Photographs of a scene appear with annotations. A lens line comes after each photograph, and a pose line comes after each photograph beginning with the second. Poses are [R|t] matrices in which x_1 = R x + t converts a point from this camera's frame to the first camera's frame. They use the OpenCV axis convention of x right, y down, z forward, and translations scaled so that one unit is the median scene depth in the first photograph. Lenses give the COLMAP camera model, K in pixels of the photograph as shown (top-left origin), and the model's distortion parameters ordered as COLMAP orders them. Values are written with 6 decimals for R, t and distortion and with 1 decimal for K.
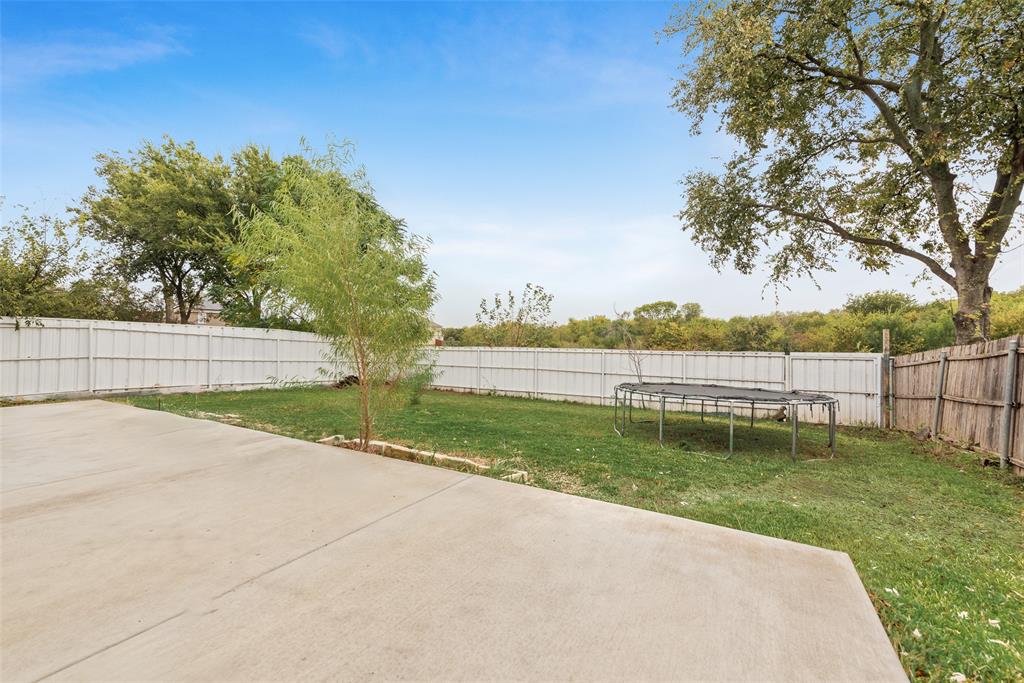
lens RADIAL K [[406.2, 0, 516.4], [0, 406.2, 338.8], [0, 0, 1]] dist [0.014997, -0.004108]
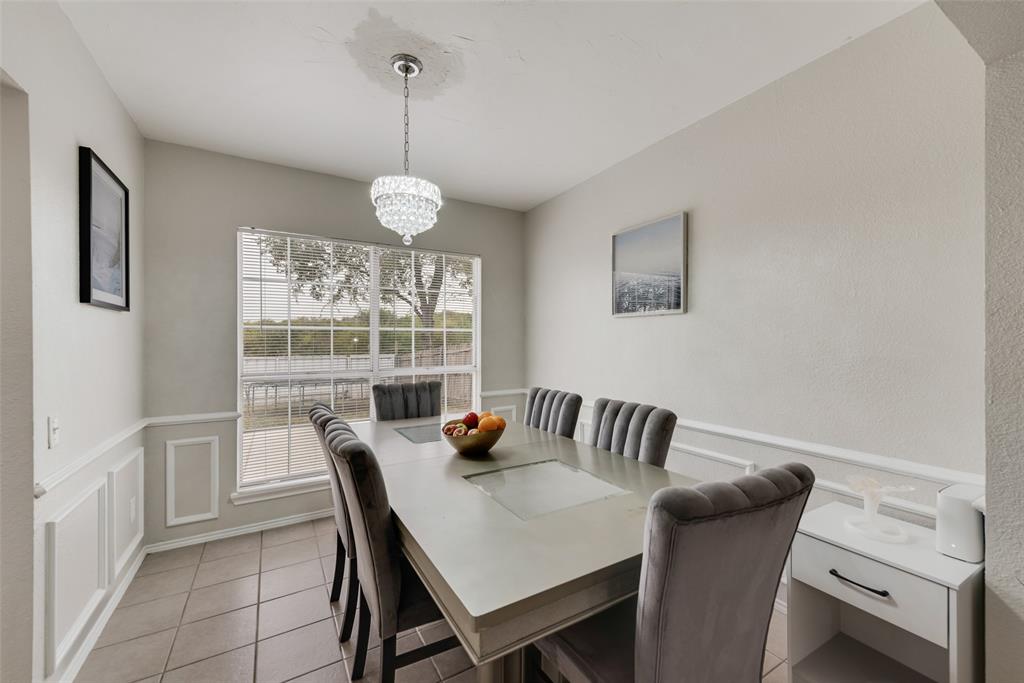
lens RADIAL K [[406.2, 0, 512.7], [0, 406.2, 344.1], [0, 0, 1]] dist [0.014997, -0.004108]
pose [[0.500250, -0.007347, 0.865850, -0.307654], [0.002453, 0.999972, 0.007068, -0.017540], [-0.865877, -0.001412, 0.500254, -0.271098]]
